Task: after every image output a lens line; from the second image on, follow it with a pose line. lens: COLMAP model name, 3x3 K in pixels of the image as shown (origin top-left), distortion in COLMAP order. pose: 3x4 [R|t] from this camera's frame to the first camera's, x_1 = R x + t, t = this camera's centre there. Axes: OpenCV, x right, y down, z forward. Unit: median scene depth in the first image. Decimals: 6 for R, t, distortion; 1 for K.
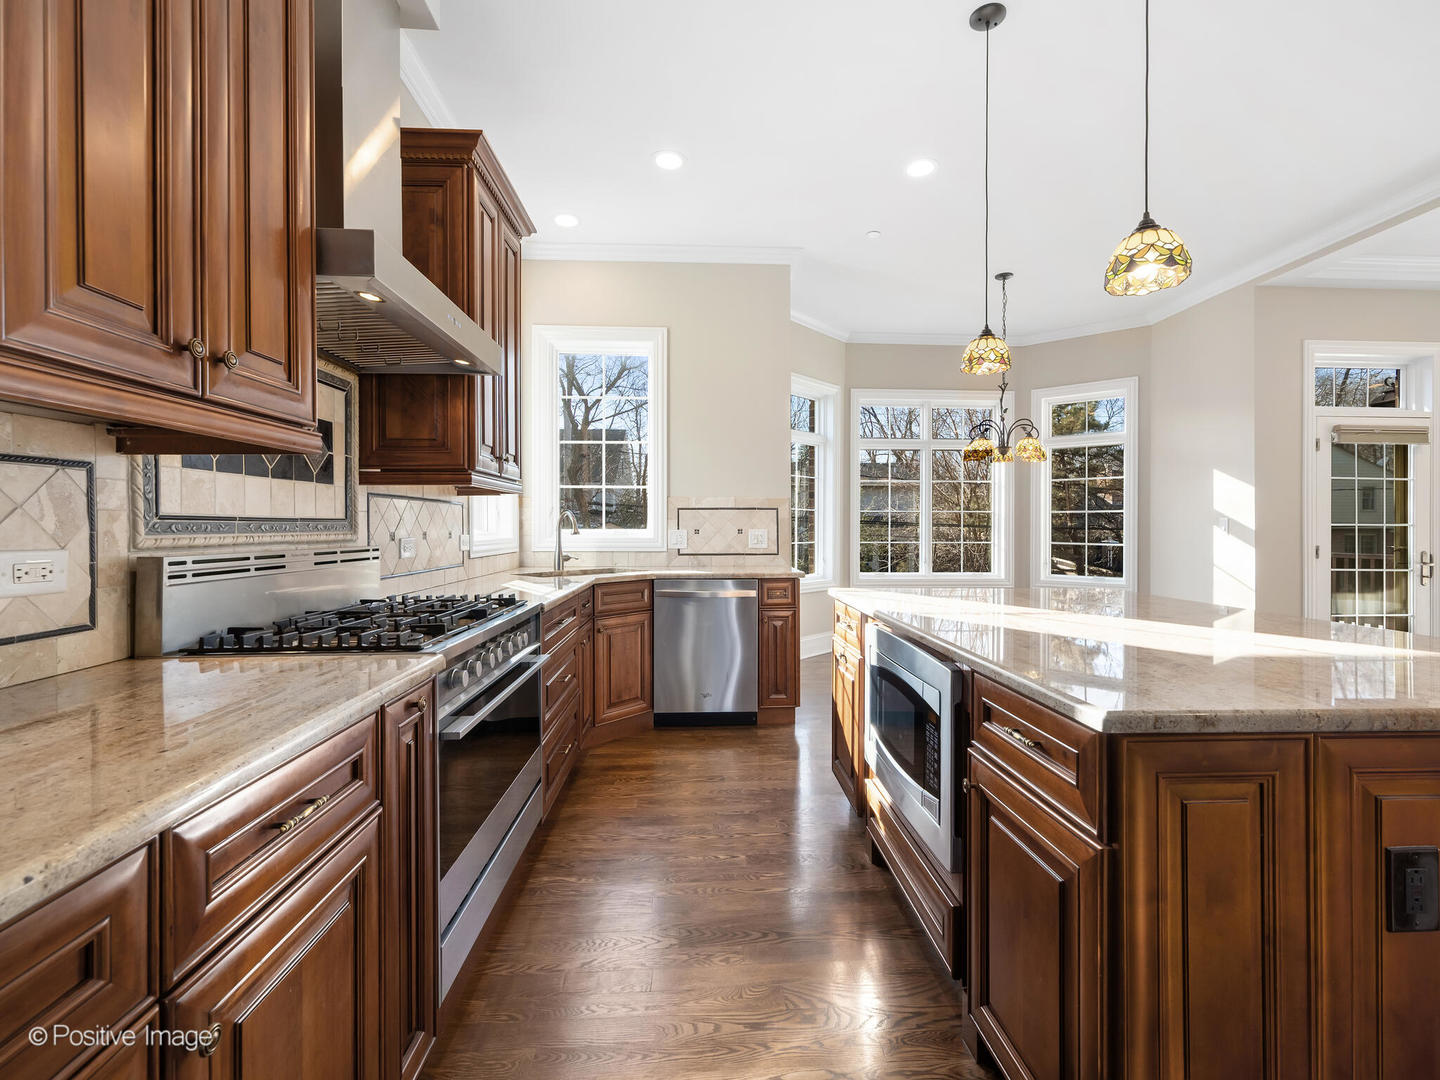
lens RADIAL K [[646.4, 0, 726.1], [0, 646.4, 530.0], [0, 0, 1]] dist [-0.001986, -0.000461]
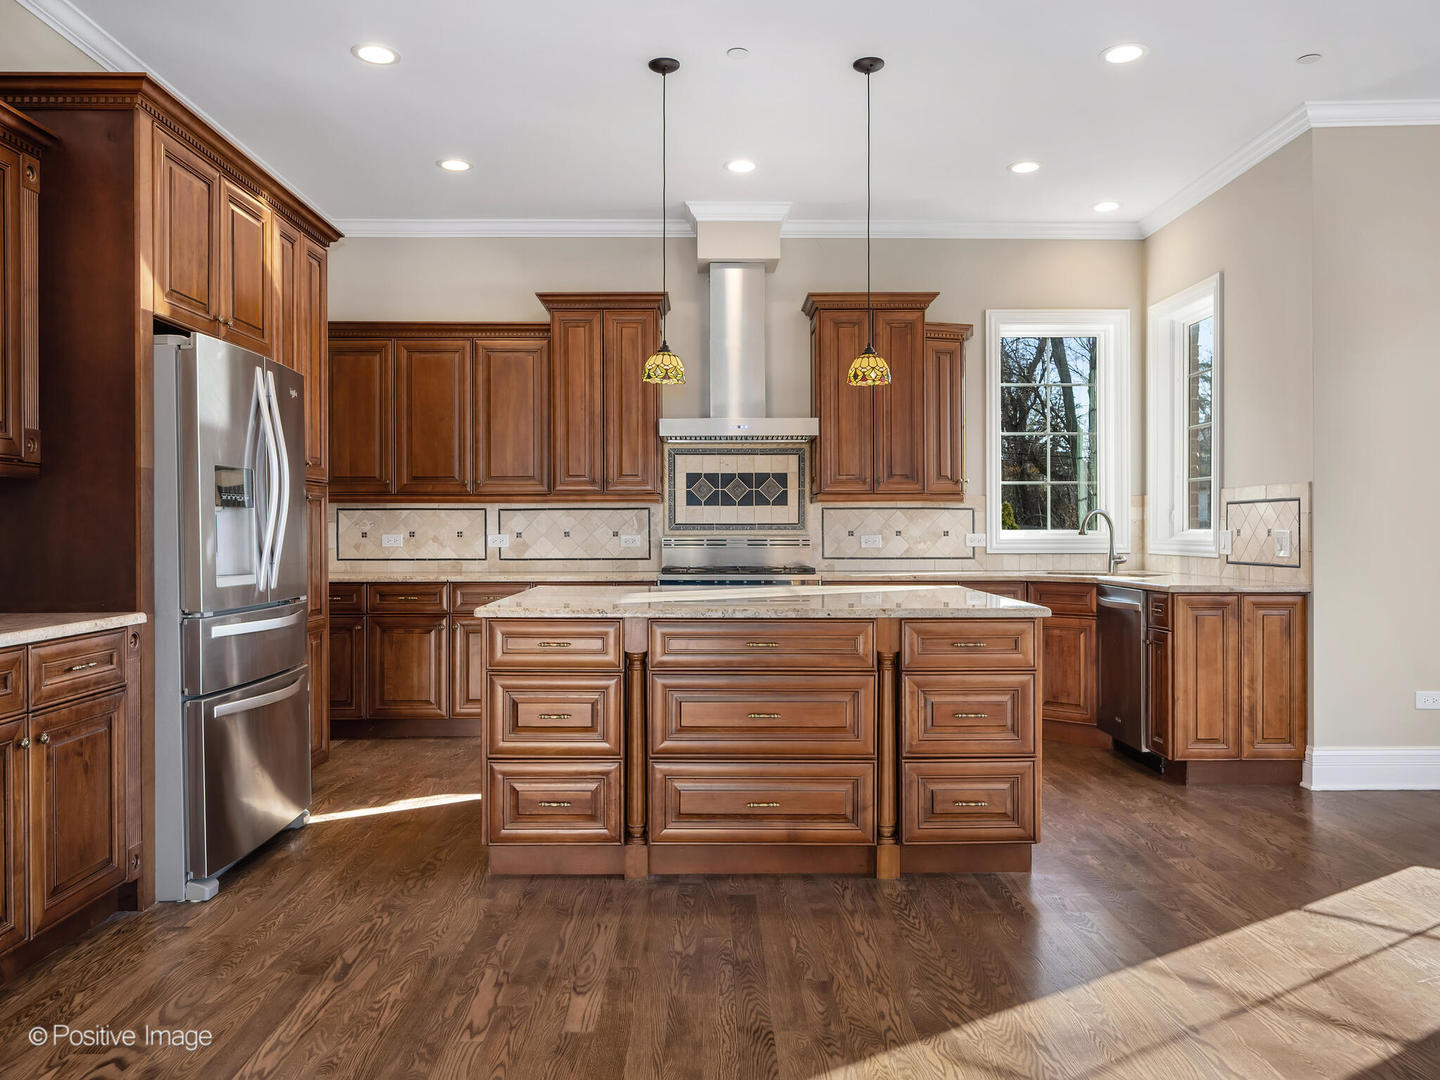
lens RADIAL K [[1068.1, 0, 720.0], [0, 1068.1, 540.0], [0, 0, 1]] dist [0.004402, -0.000909]
pose [[-0.042208, 0.008075, -0.999076, 1.730775], [-0.004063, 0.999958, 0.008254, 0.004236], [0.999101, 0.004408, -0.042173, 0.633823]]
